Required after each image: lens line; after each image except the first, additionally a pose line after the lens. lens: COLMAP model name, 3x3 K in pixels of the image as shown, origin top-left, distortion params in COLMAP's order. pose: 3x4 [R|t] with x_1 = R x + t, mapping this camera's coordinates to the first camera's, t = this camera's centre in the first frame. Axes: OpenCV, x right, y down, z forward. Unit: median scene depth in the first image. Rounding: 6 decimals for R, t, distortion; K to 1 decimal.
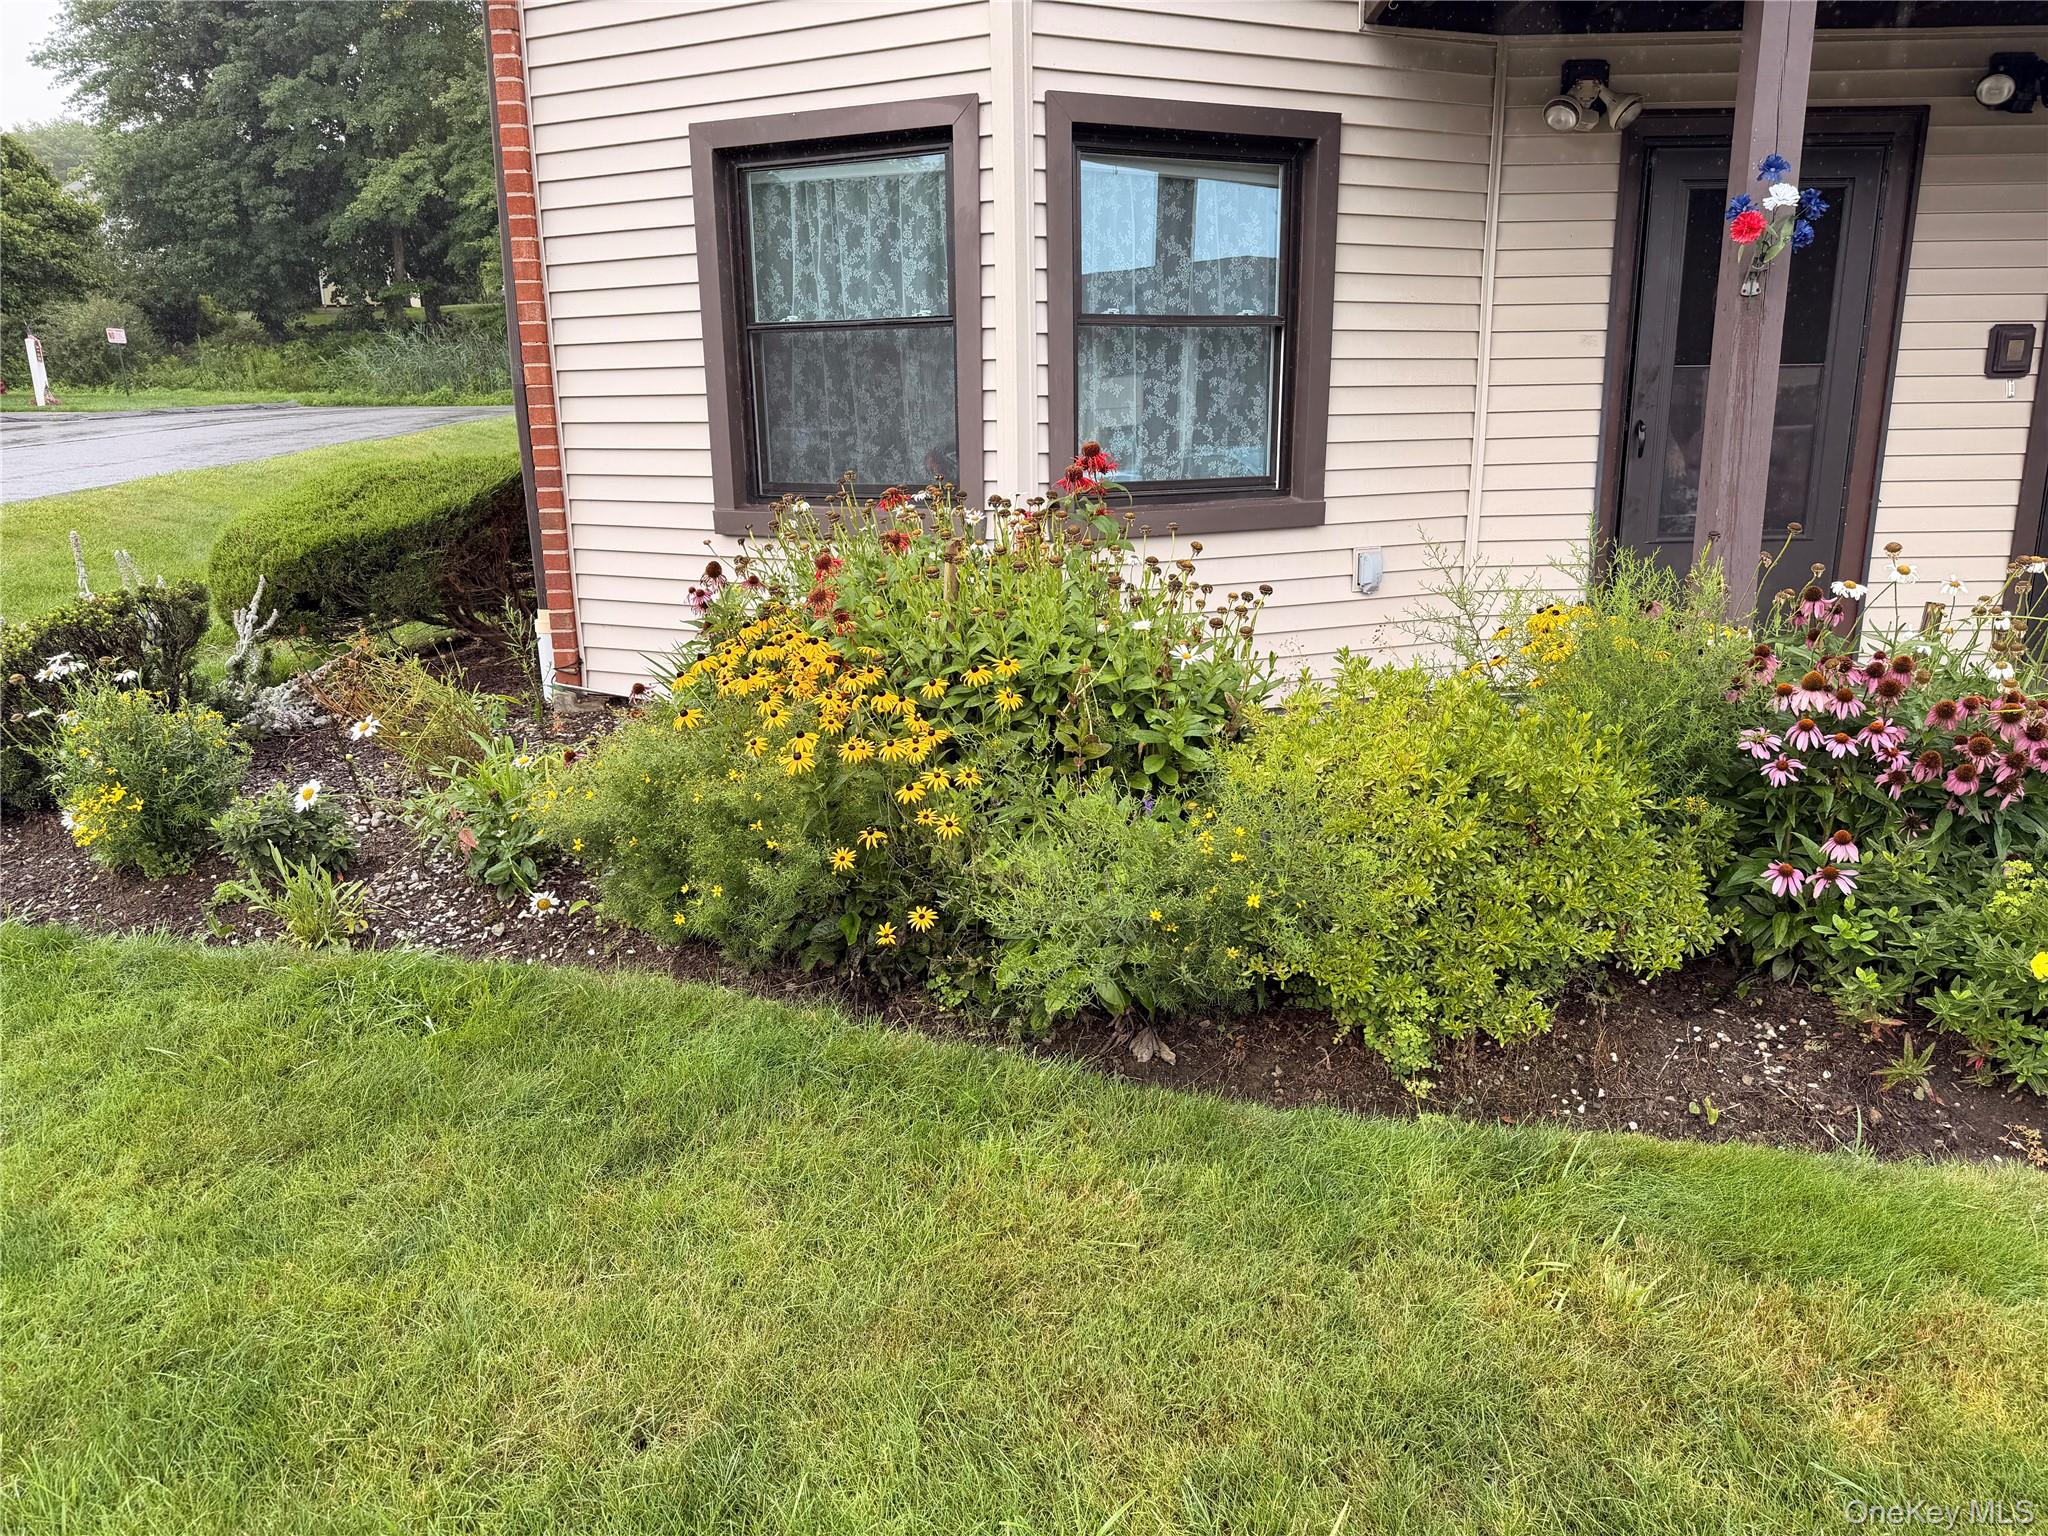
lens RADIAL K [[1456.0, 0, 1024.0], [0, 1456.0, 768.0], [0, 0, 1]] dist [0.041665, -0.046339]
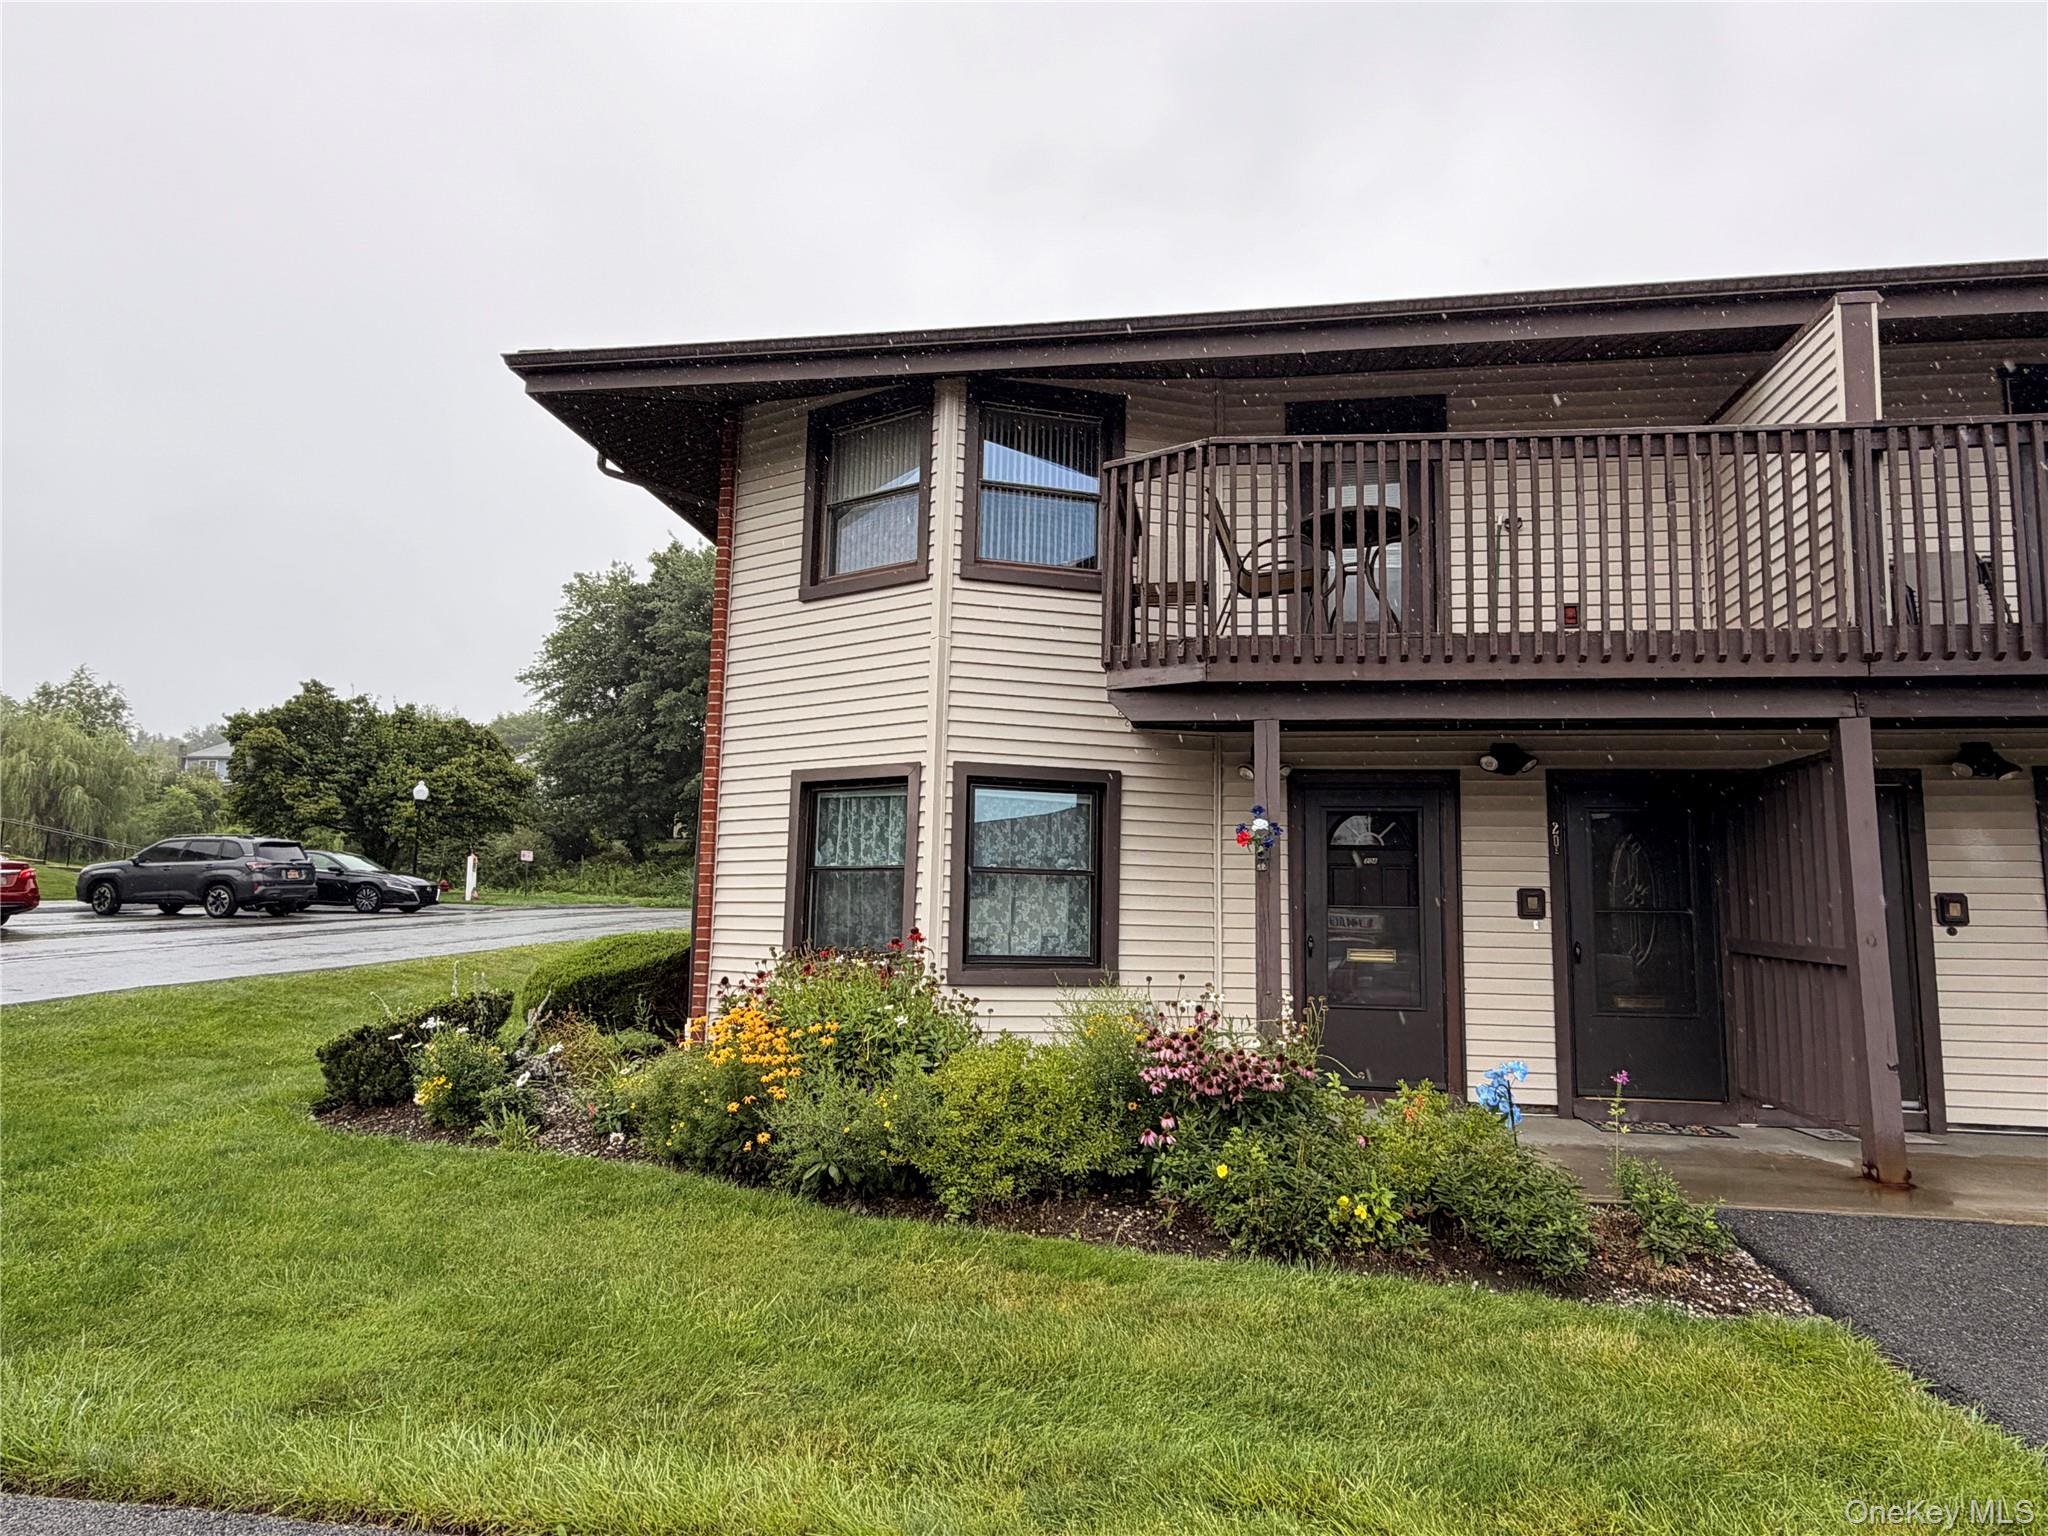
lens RADIAL K [[1161.3, 0, 1024.0], [0, 1161.3, 768.0], [0, 0, 1]] dist [-0.008196, -0.000792]
pose [[0.990604, 0.016563, -0.135753, 0.282878], [-0.065056, 0.930204, -0.361231, 0.100040], [0.120295, 0.366668, 0.922542, -0.392320]]
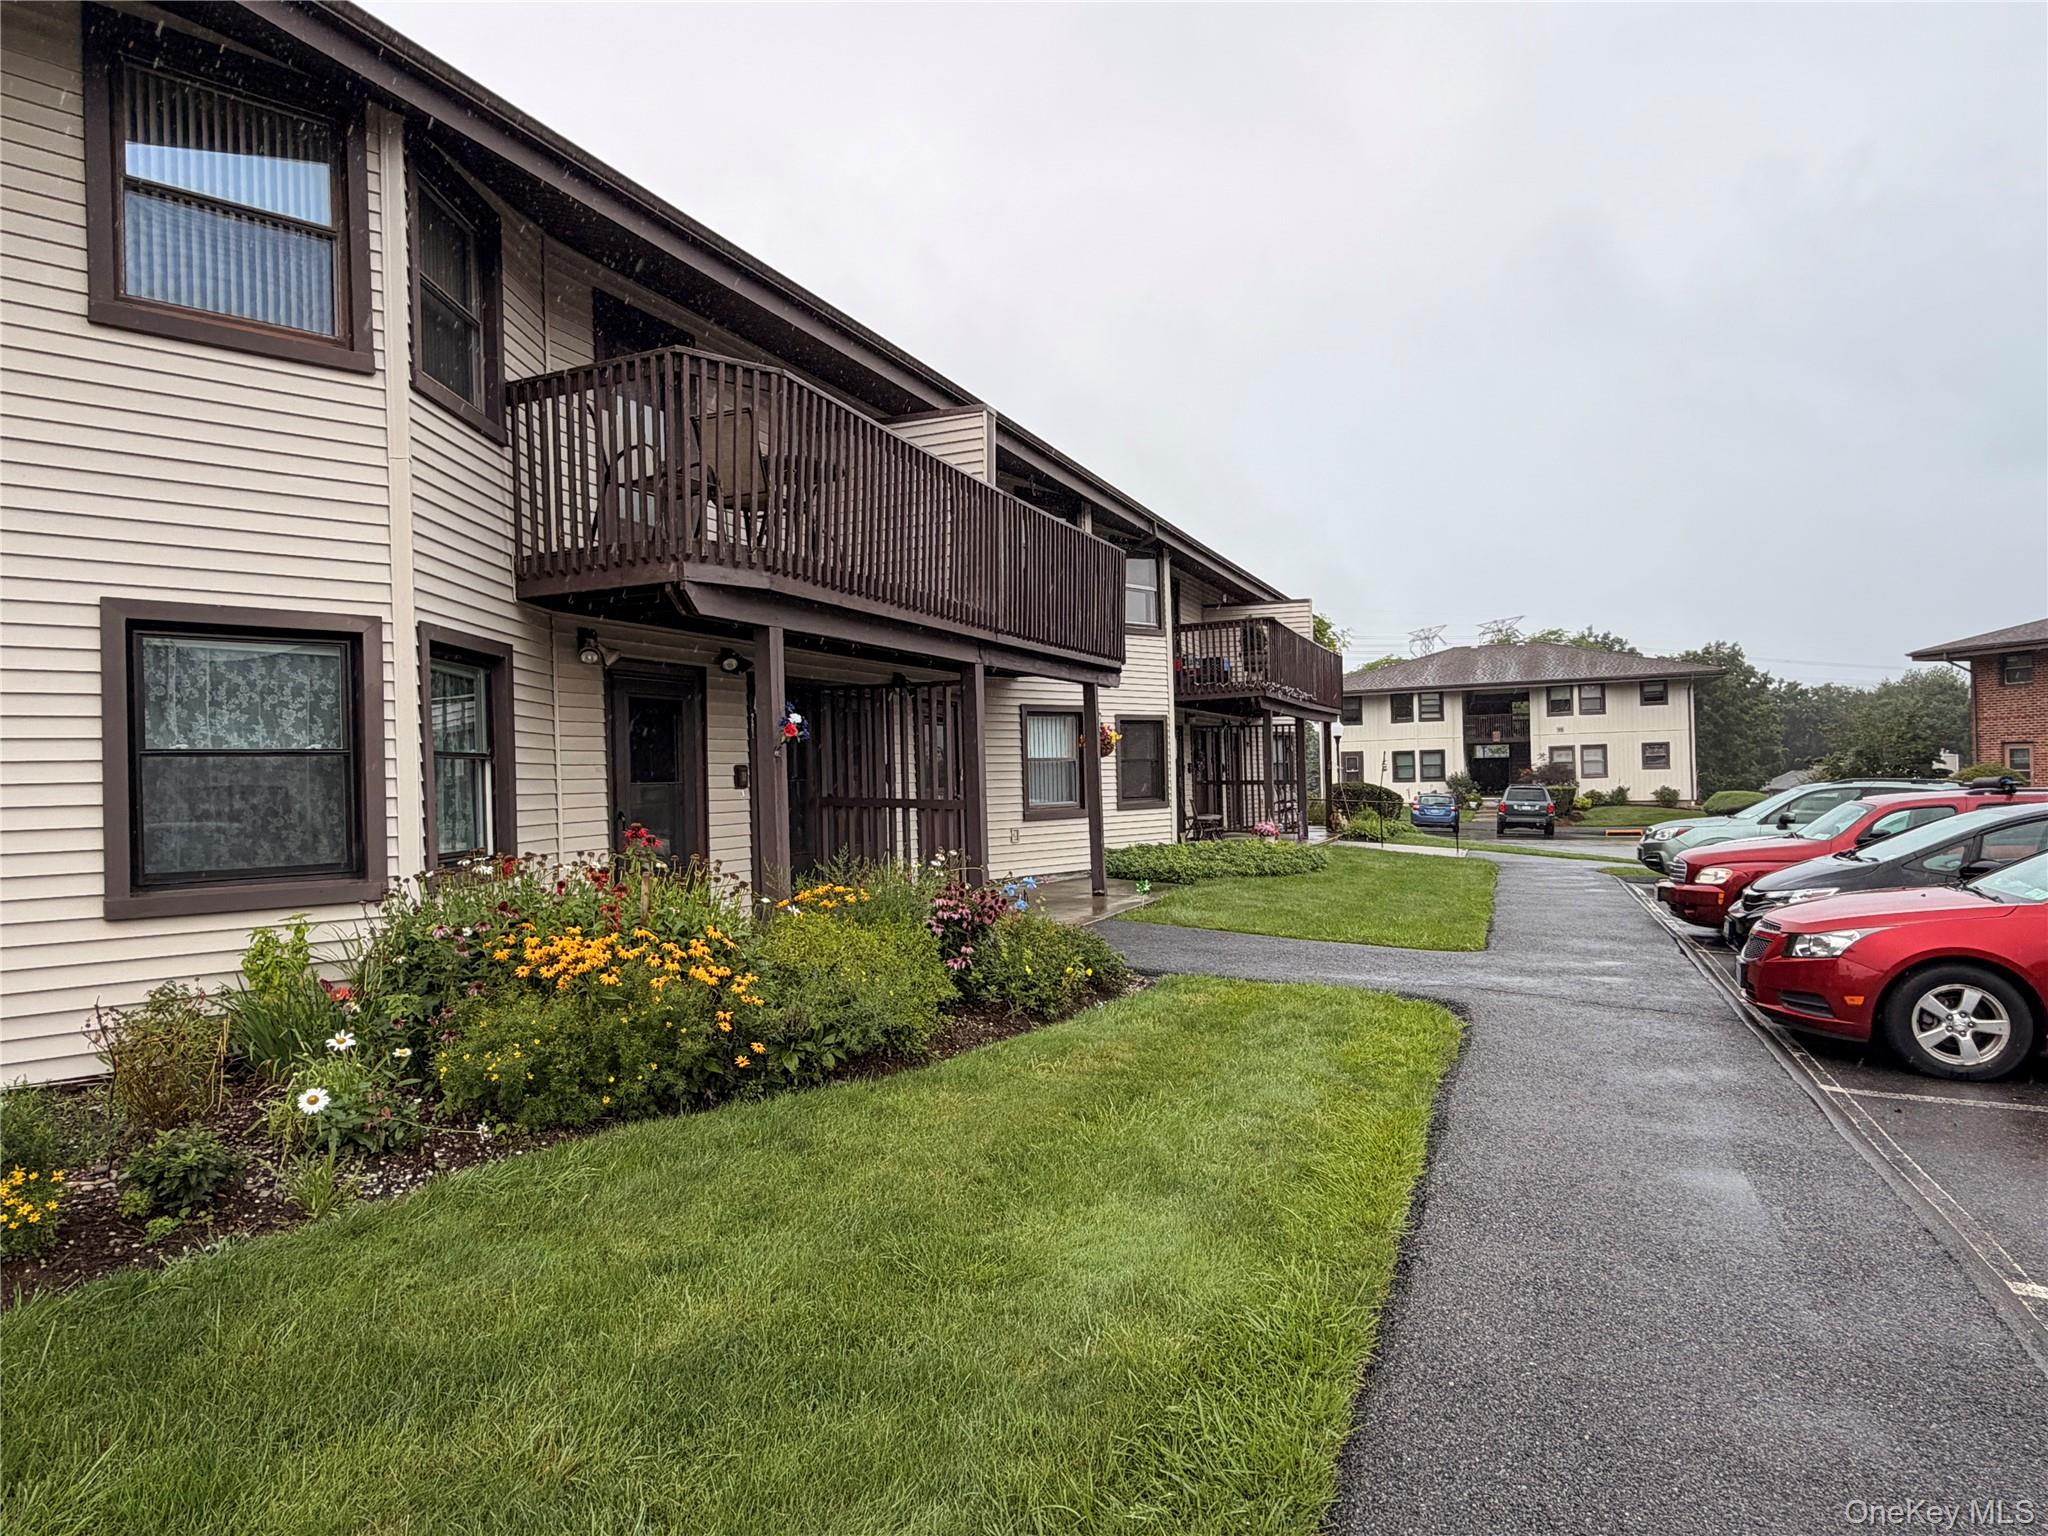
lens RADIAL K [[1161.3, 0, 1024.0], [0, 1161.3, 768.0], [0, 0, 1]] dist [-0.008196, -0.000792]
pose [[0.398972, 0.011717, 0.916888, -0.779130], [0.235842, 0.964968, -0.114955, -0.000031], [-0.886115, 0.262105, 0.382232, -0.032230]]
